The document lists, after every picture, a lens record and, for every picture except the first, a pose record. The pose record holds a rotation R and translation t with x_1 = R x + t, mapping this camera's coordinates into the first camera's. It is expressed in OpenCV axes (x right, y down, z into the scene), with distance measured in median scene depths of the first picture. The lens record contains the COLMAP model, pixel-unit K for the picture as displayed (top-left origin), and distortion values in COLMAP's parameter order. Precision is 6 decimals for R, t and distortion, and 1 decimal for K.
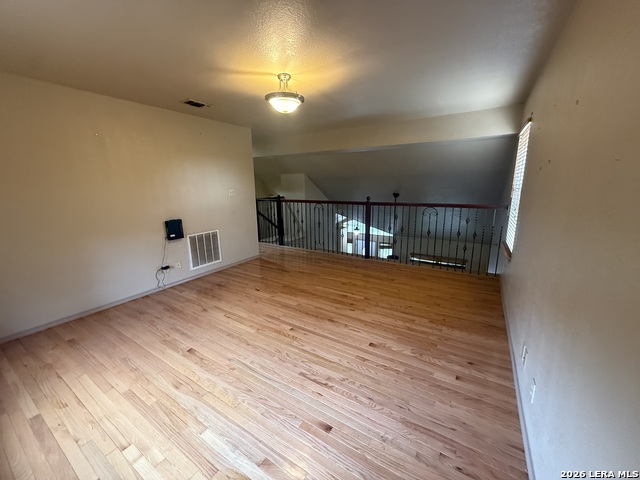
lens RADIAL K [[255.0, 0, 319.4], [0, 255.0, 235.6], [0, 0, 1]] dist [0.001522, -0.000201]
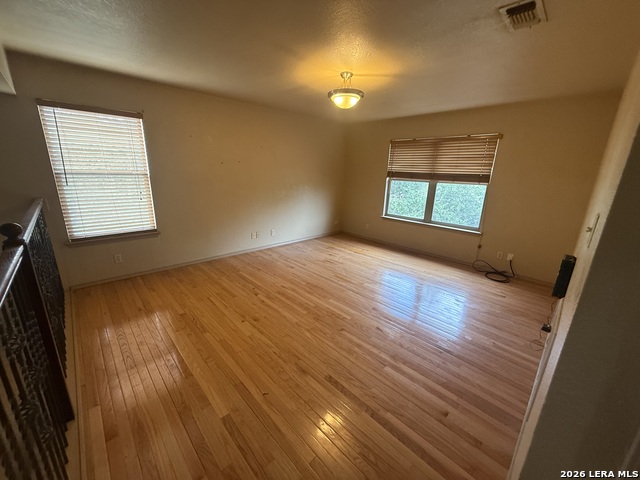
lens RADIAL K [[255.0, 0, 318.9], [0, 255.0, 242.5], [0, 0, 1]] dist [0.001522, -0.000201]
pose [[-0.969079, -0.085041, 0.231632, -0.276921], [0.030082, 0.891013, 0.452979, -0.393142], [-0.244909, 0.445941, -0.860904, 1.895596]]
